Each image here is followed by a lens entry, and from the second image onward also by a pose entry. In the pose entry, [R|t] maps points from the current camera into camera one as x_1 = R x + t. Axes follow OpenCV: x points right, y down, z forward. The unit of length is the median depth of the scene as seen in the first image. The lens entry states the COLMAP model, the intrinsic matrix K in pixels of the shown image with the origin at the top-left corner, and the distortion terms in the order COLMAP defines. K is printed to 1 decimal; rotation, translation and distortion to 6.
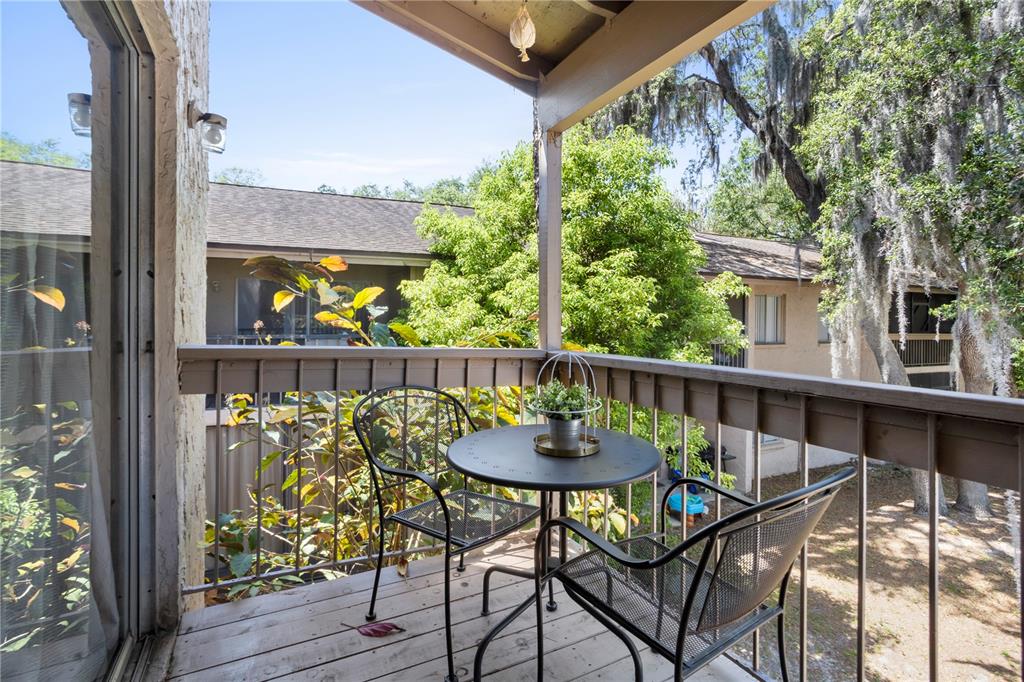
lens RADIAL K [[494.9, 0, 512.4], [0, 494.9, 314.5], [0, 0, 1]] dist [0.002681, 0.001074]
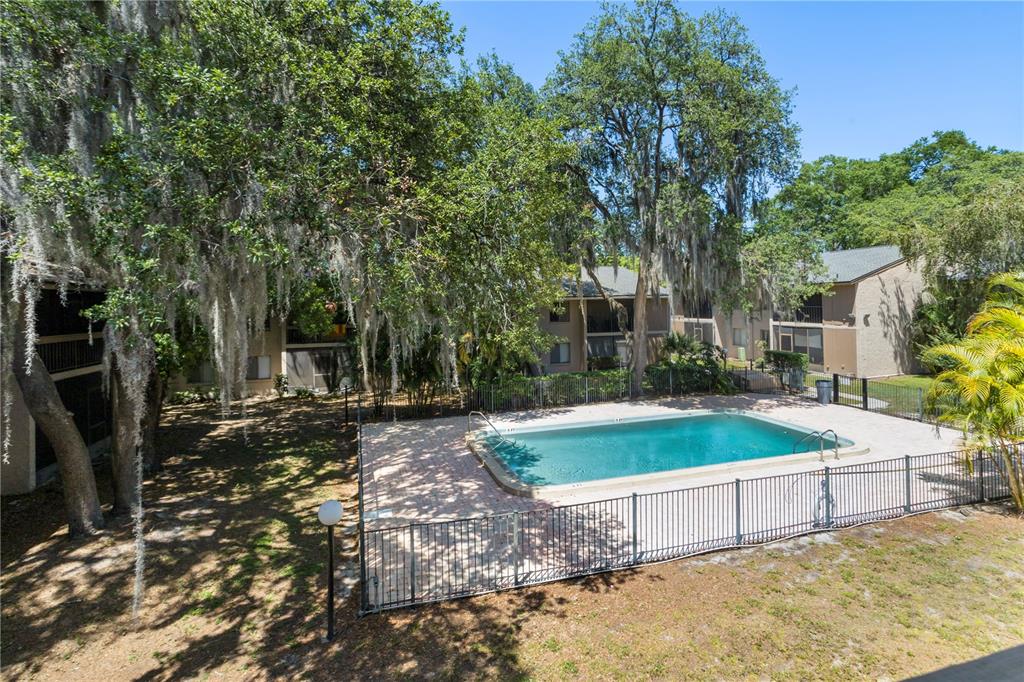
lens RADIAL K [[517.7, 0, 497.9], [0, 517.7, 310.4], [0, 0, 1]] dist [-0.047844, 0.033358]
pose [[0.192426, -0.024335, 0.981010, 0.133926], [0.020150, 0.999580, 0.020843, -0.031388], [-0.981105, 0.015757, 0.192835, 0.119932]]
